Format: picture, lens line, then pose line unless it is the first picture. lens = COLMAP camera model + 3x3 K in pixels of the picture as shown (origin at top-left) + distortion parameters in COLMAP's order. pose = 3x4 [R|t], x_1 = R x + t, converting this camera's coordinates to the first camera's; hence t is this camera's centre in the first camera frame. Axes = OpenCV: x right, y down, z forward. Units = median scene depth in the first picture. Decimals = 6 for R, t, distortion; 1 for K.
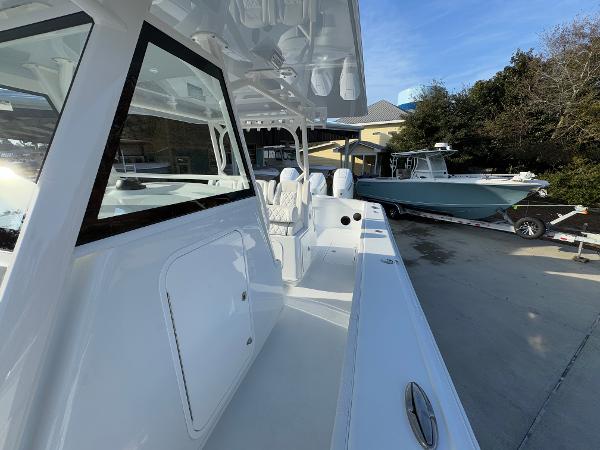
lens RADIAL K [[238.9, 0, 300.6], [0, 238.9, 226.7], [0, 0, 1]] dist [-0.000344, -0.000048]
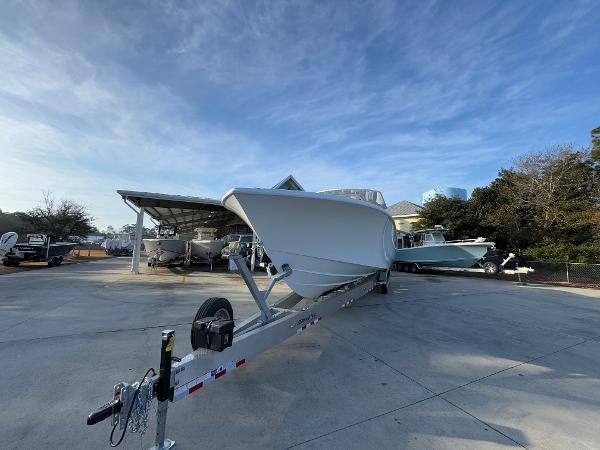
lens RADIAL K [[240.6, 0, 300.0], [0, 240.6, 226.1], [0, 0, 1]] dist [-0.001458, 0.000009]
pose [[0.990981, 0.010928, -0.133556, -0.106050], [-0.059244, 0.929701, -0.363518, 0.236034], [0.120195, 0.368152, 0.921964, -0.484254]]
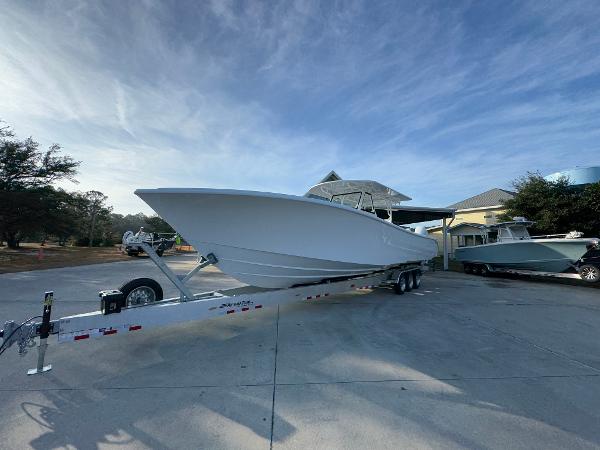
lens RADIAL K [[240.8, 0, 300.1], [0, 240.8, 225.2], [0, 0, 1]] dist [-0.001954, 0.000052]
pose [[0.889927, -0.006863, -0.456052, 0.086721], [-0.158033, 0.933309, -0.322427, 0.225615], [0.427850, 0.359008, 0.829492, -0.437806]]
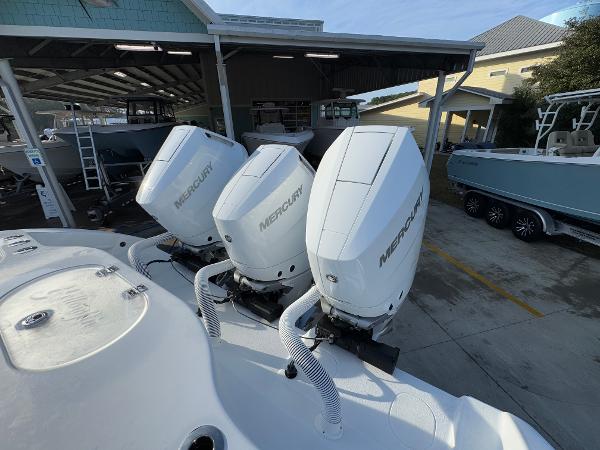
lens RADIAL K [[239.7, 0, 300.6], [0, 239.7, 227.0], [0, 0, 1]] dist [-0.001001, -0.000154]
pose [[0.952829, 0.112700, -0.281809, 0.077710], [-0.073533, 0.986560, 0.145918, -0.078149], [0.294466, -0.118312, 0.948310, 0.341607]]
